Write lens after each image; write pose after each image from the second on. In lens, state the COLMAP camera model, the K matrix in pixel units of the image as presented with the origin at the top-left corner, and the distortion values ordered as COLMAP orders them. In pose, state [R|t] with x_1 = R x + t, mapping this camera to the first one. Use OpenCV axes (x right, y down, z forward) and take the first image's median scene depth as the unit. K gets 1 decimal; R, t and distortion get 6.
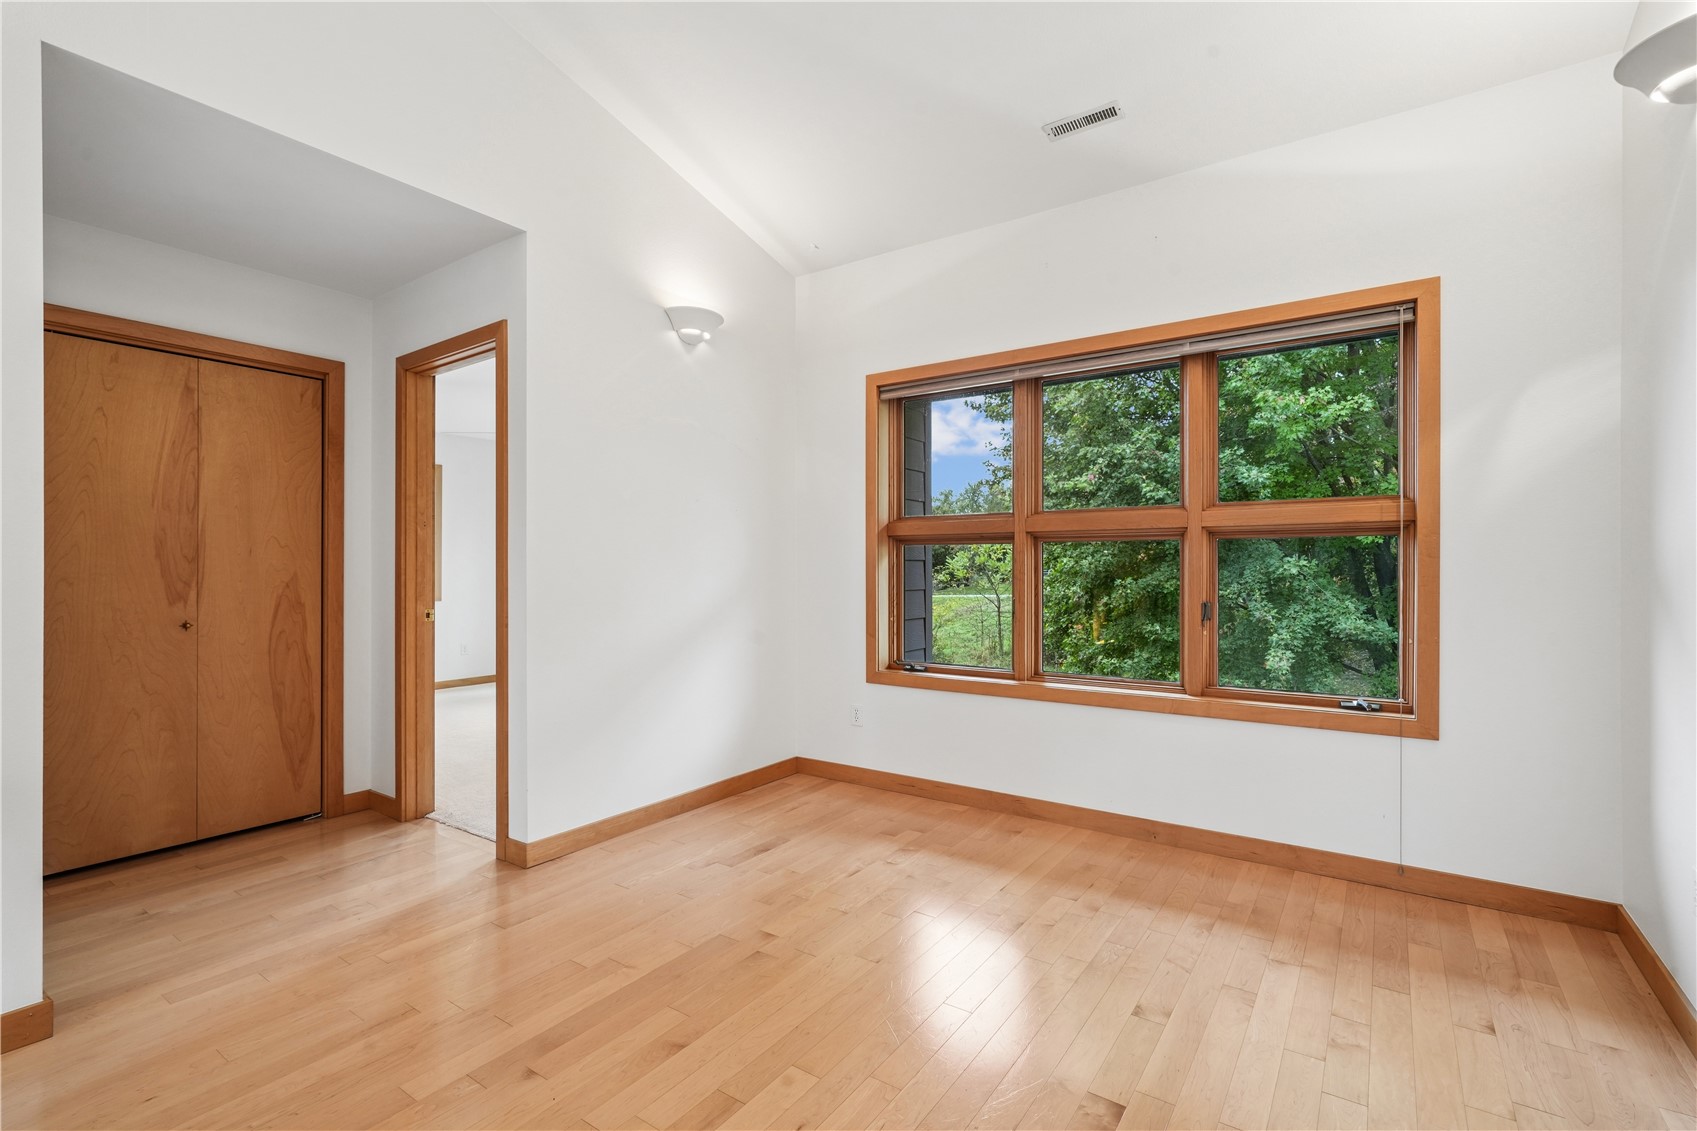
lens RADIAL K [[781.2, 0, 848.5], [0, 781.2, 565.5], [0, 0, 1]] dist [0.000060, -0.000002]
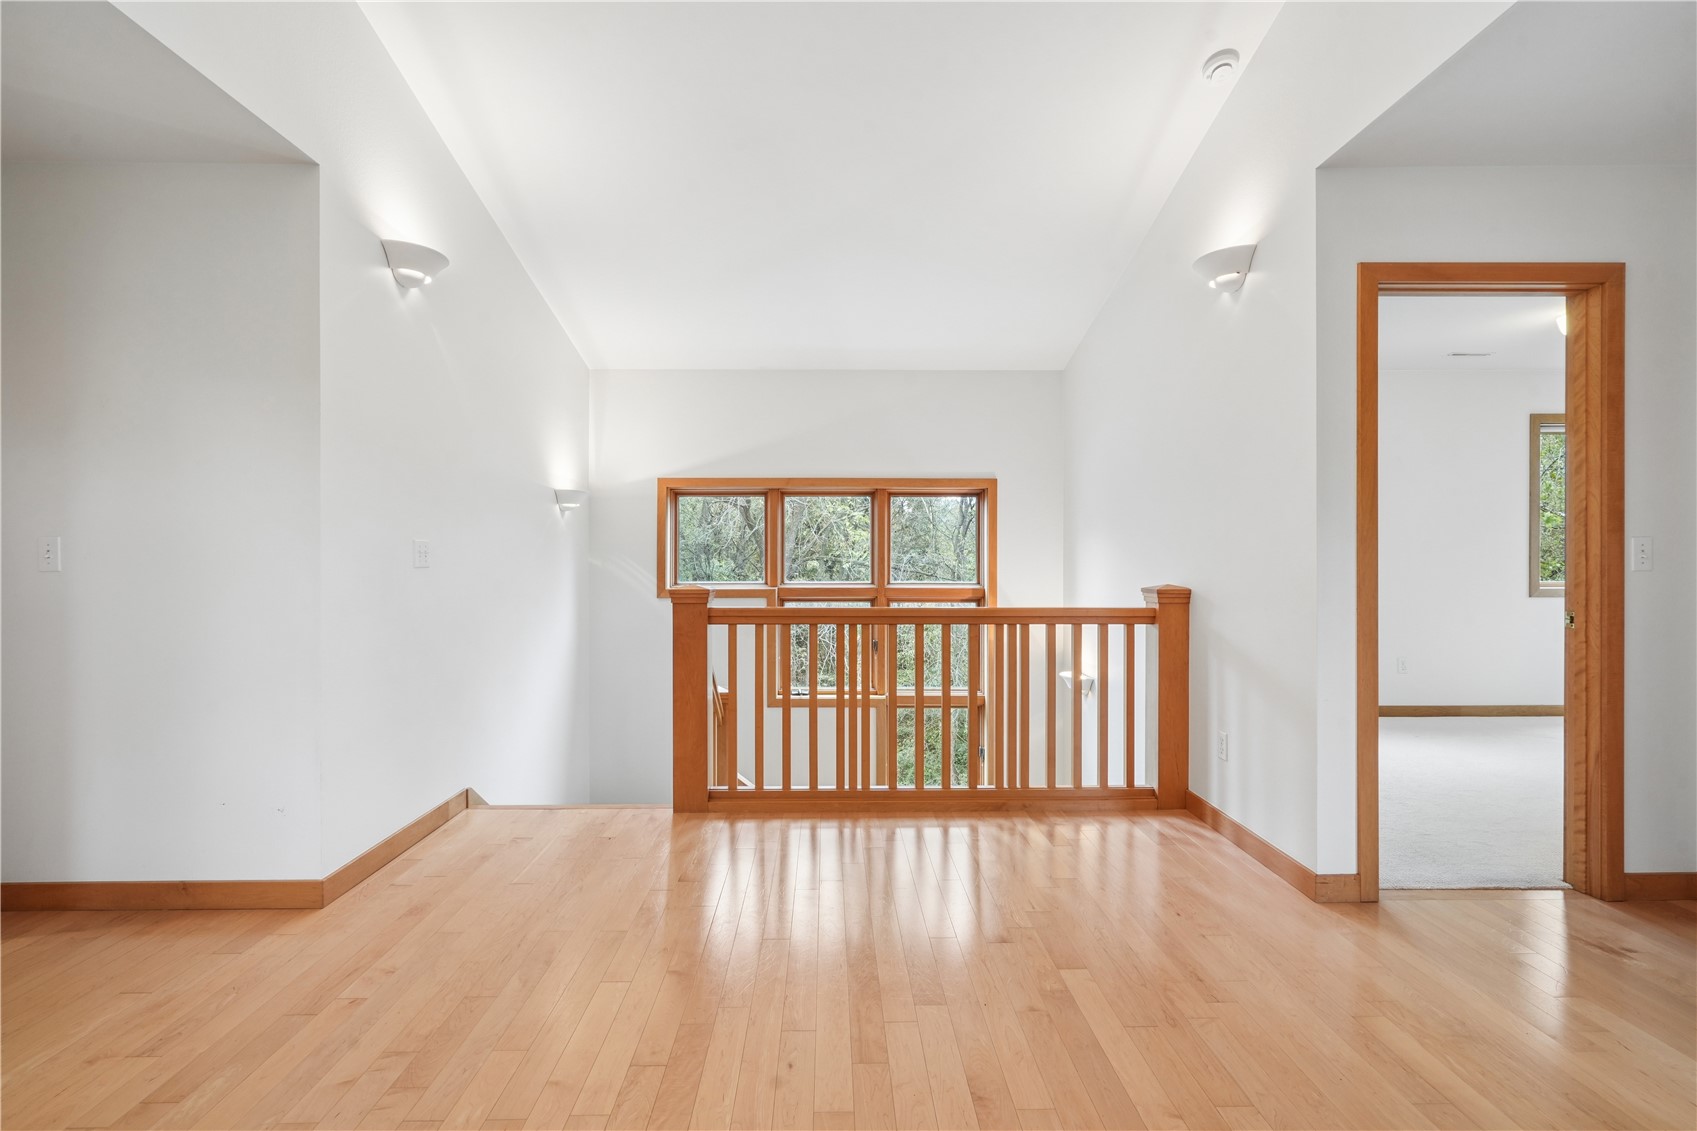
lens RADIAL K [[781.2, 0, 848.5], [0, 781.2, 565.5], [0, 0, 1]] dist [0.000060, -0.000002]
pose [[-0.809365, 0.006765, -0.587267, 0.250822], [-0.000792, 0.999920, 0.012610, 0.006233], [0.587306, 0.010671, -0.809295, 0.988243]]
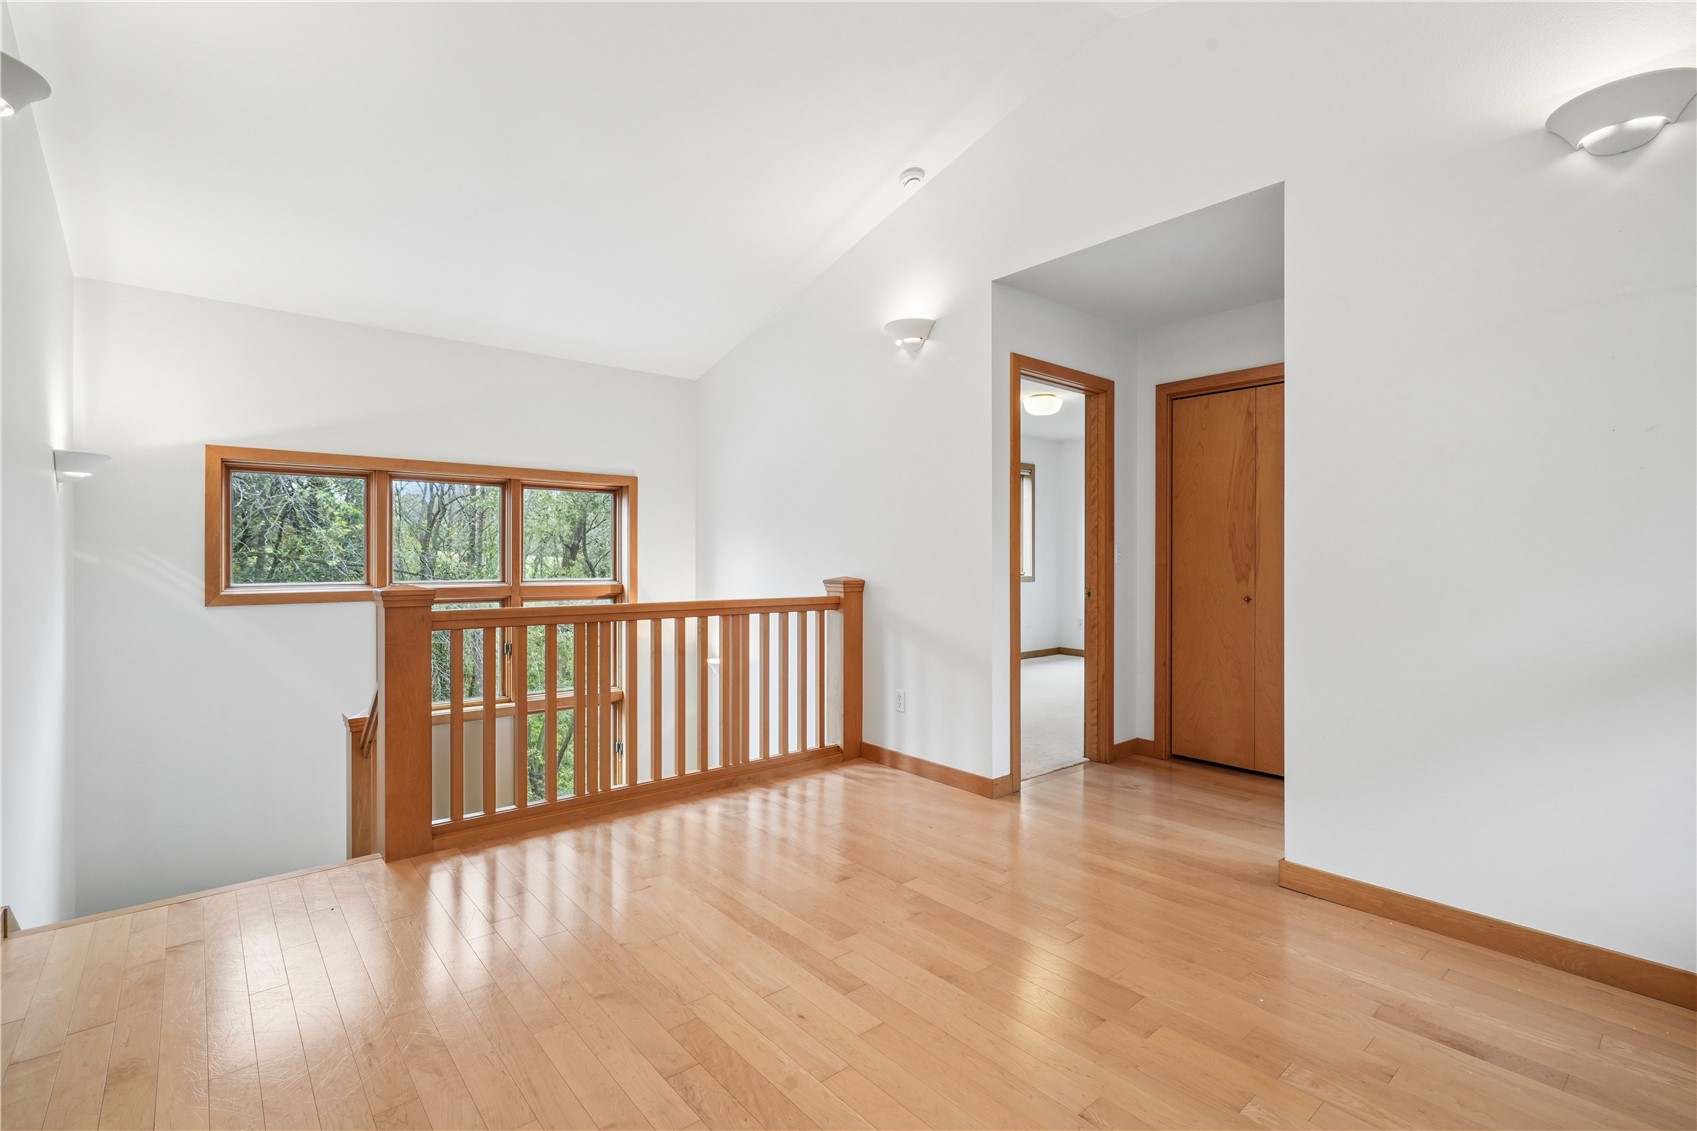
lens RADIAL K [[772.6, 0, 858.4], [0, 772.6, 560.3], [0, 0, 1]] dist [-0.002365, -0.000142]
pose [[-0.247009, 0.004280, -0.969004, 0.535133], [-0.006728, 0.999959, 0.006132, 0.009920], [0.968990, 0.008034, -0.246970, 0.701621]]
